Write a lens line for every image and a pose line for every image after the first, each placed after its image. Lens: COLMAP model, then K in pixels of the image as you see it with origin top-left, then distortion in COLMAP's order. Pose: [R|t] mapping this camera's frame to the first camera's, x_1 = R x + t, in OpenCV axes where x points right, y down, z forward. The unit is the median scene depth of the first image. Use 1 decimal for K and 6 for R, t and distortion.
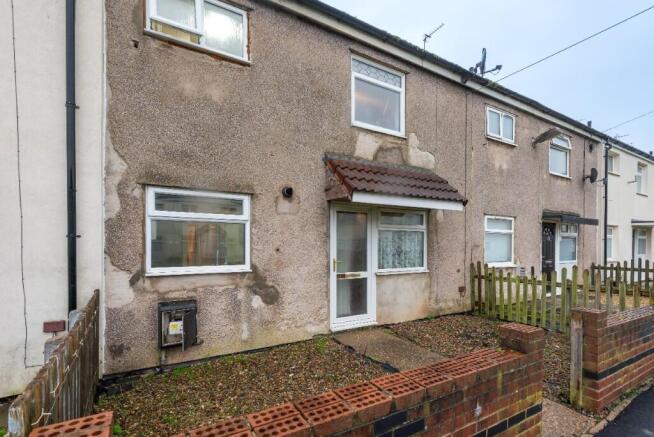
lens RADIAL K [[300.7, 0, 326.8], [0, 300.7, 246.5], [0, 0, 1]] dist [0.014282, -0.000304]
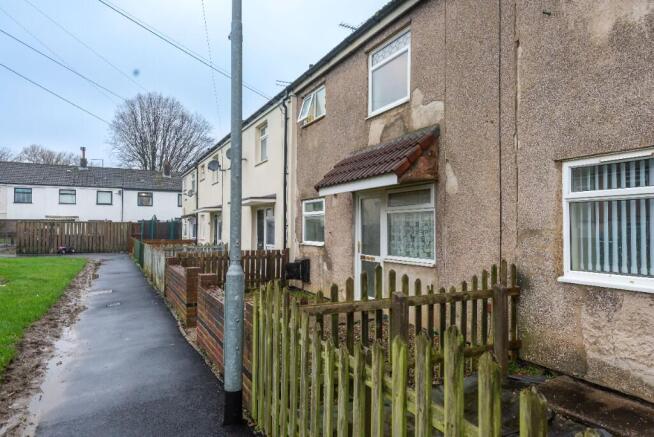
lens RADIAL K [[429.8, 0, 327.0], [0, 429.8, 218.5], [0, 0, 1]] dist [-0.001697, -0.000115]
pose [[-0.063729, -0.025761, -0.997635, 1.445743], [-0.005532, 0.999661, -0.025460, -0.003370], [0.997952, 0.003897, -0.063850, 0.850028]]
